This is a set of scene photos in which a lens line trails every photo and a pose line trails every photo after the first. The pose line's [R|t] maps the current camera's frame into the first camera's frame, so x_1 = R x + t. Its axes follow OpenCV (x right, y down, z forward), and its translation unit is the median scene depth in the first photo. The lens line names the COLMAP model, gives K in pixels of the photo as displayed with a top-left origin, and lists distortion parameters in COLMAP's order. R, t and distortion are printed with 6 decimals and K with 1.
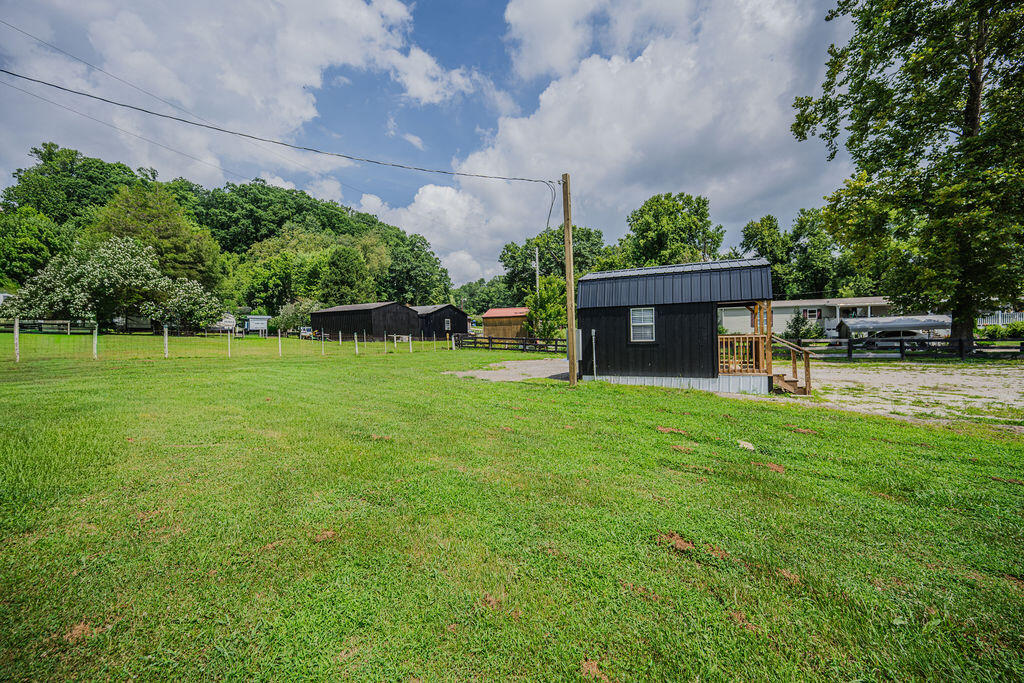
lens RADIAL K [[402.5, 0, 513.0], [0, 402.5, 338.7], [0, 0, 1]] dist [-0.003729, 0.000055]
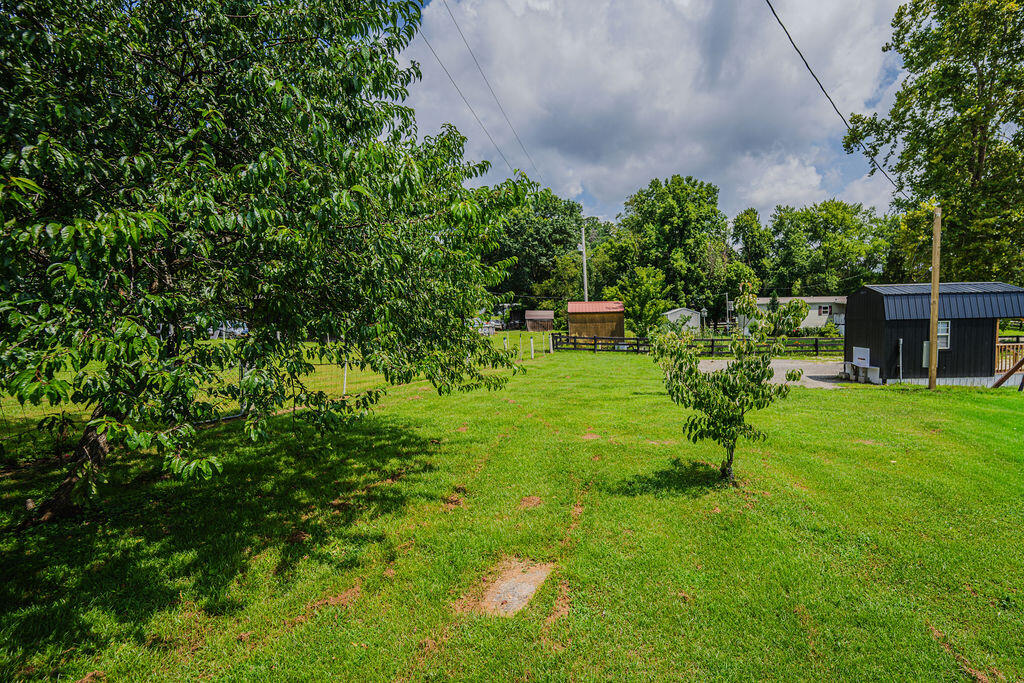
lens RADIAL K [[534.5, 0, 512.2], [0, 534.5, 349.2], [0, 0, 1]] dist [0.001907, -0.000088]
pose [[0.901345, -0.027144, 0.432250, -0.689715], [0.005419, 0.998663, 0.051412, -0.037297], [-0.433067, -0.043998, 0.900287, 0.055425]]
